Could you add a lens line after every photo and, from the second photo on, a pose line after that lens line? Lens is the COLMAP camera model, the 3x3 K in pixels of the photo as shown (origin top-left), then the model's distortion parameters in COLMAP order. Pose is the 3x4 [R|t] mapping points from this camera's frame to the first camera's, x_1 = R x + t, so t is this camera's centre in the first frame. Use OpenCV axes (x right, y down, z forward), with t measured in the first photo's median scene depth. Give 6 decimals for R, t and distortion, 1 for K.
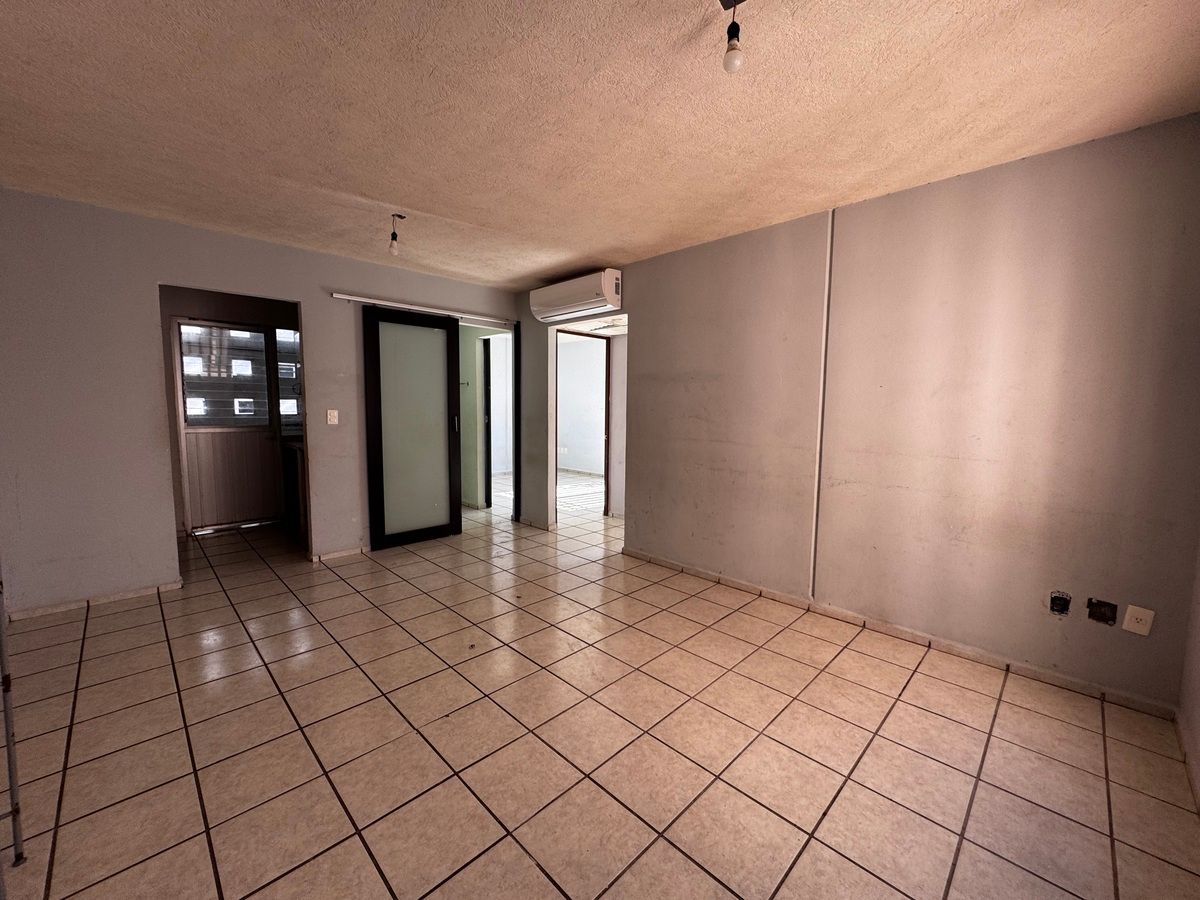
lens RADIAL K [[480.5, 0, 600.0], [0, 480.5, 450.0], [0, 0, 1]] dist [-0.000589, -0.000070]
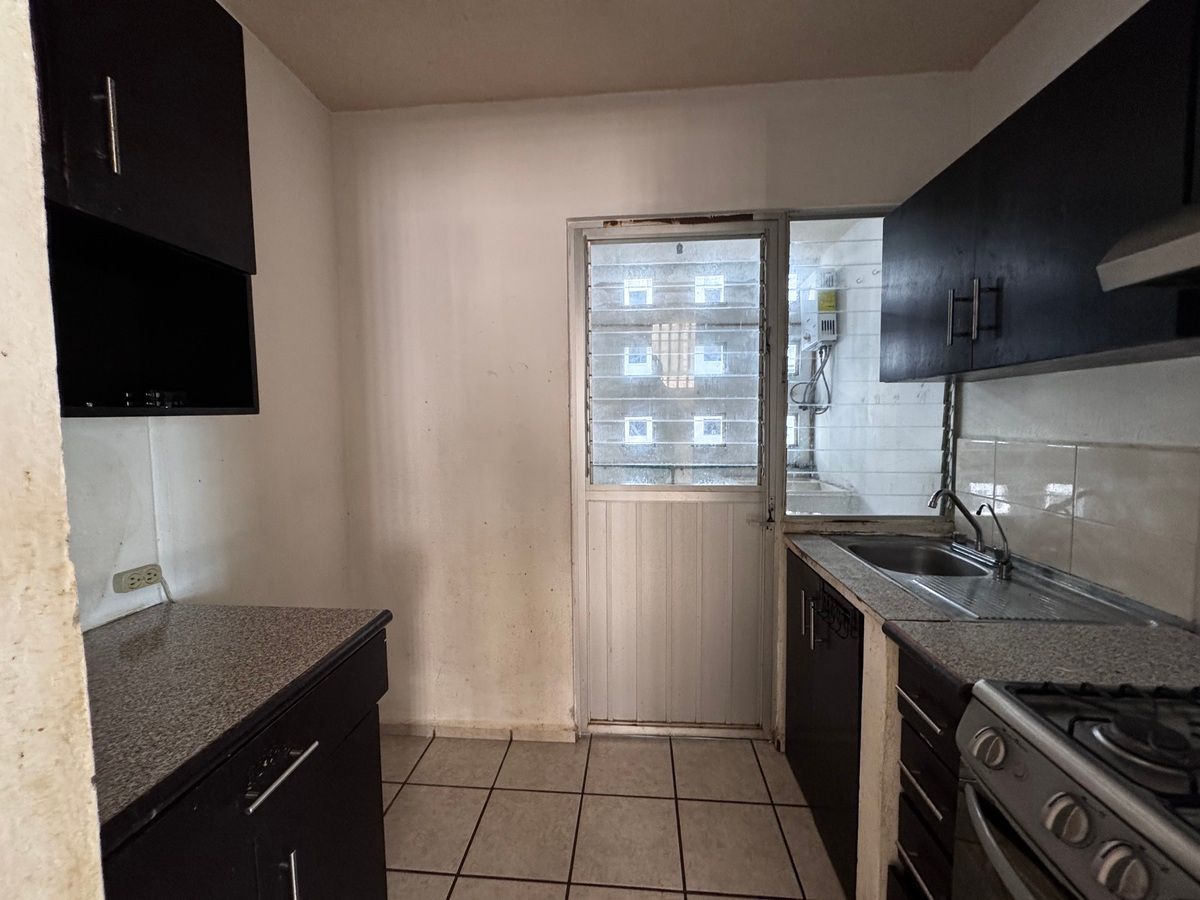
lens RADIAL K [[480.5, 0, 600.0], [0, 480.5, 450.0], [0, 0, 1]] dist [-0.000589, -0.000070]
pose [[0.645432, 0.032896, -0.763109, -0.483488], [-0.058811, 0.998247, -0.006710, -0.070853], [0.761551, 0.049210, 0.646234, 0.662247]]
